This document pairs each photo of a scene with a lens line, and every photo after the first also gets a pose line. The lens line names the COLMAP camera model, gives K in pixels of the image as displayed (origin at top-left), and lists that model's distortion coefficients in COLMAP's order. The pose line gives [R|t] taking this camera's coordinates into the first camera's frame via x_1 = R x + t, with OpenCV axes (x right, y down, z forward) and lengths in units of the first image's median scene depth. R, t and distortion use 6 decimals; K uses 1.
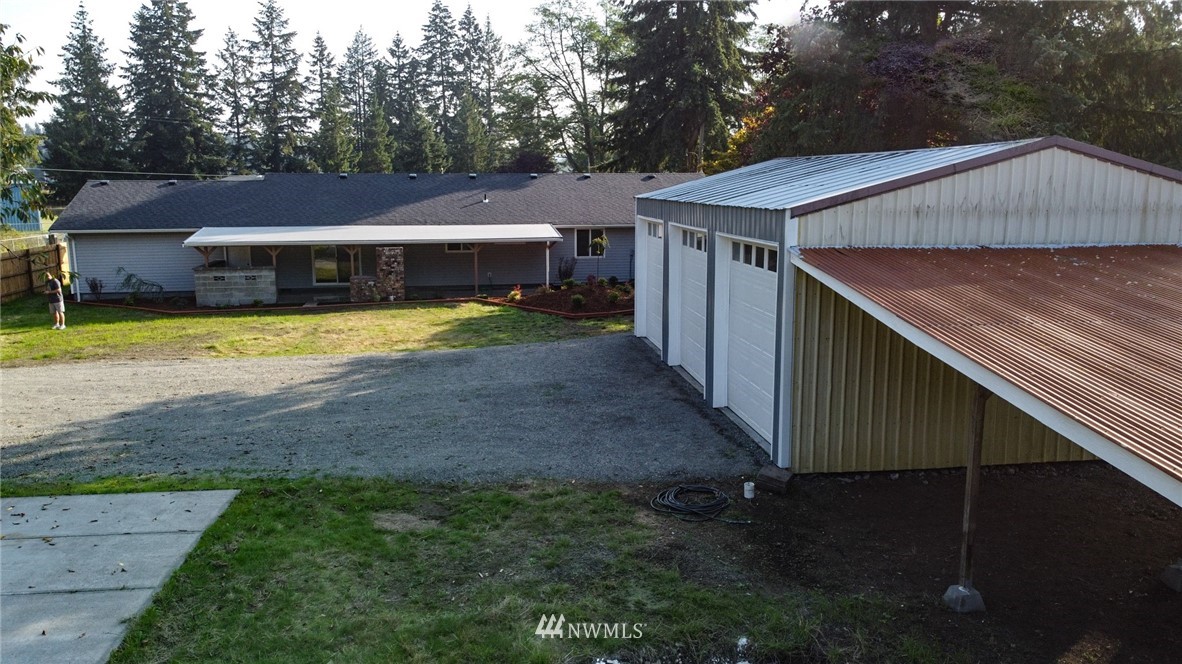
lens RADIAL K [[912.4, 0, 593.4], [0, 912.4, 331.4], [0, 0, 1]] dist [0.007735, -0.006649]
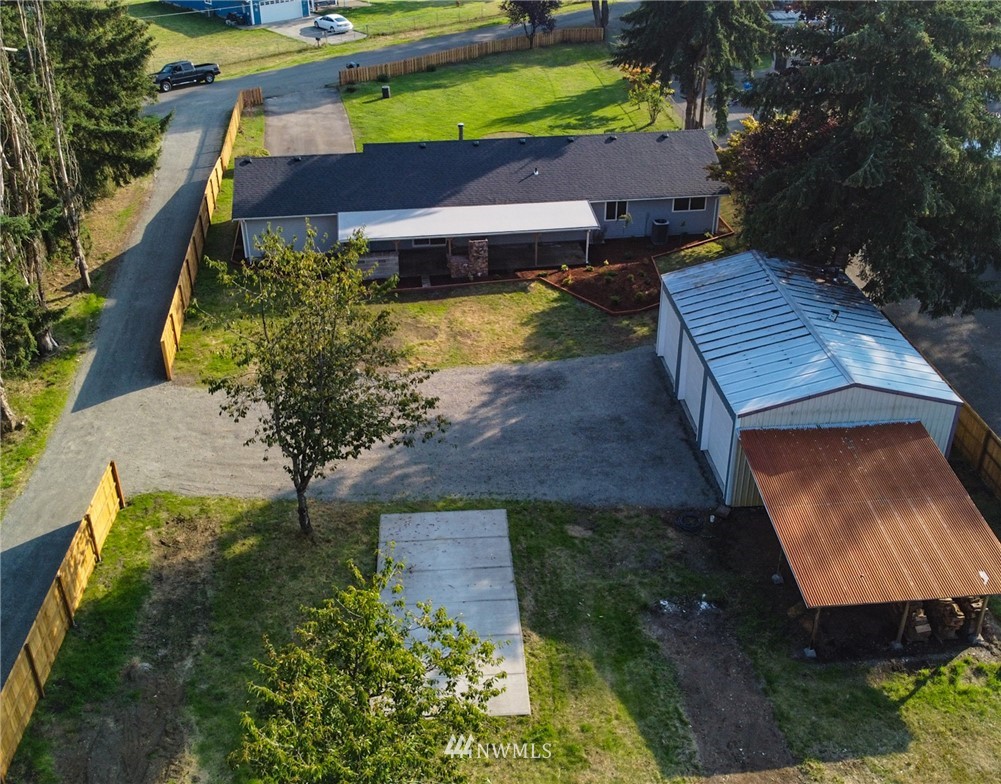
lens RADIAL K [[1141.1, 0, 500.2], [0, 1141.1, 391.4], [0, 0, 1]] dist [0.020708, 0.000000]
pose [[0.999157, 0.020726, -0.035425, -0.305870], [-0.006750, 0.934355, 0.356280, -1.255637], [0.040484, -0.355740, 0.933708, -1.816131]]
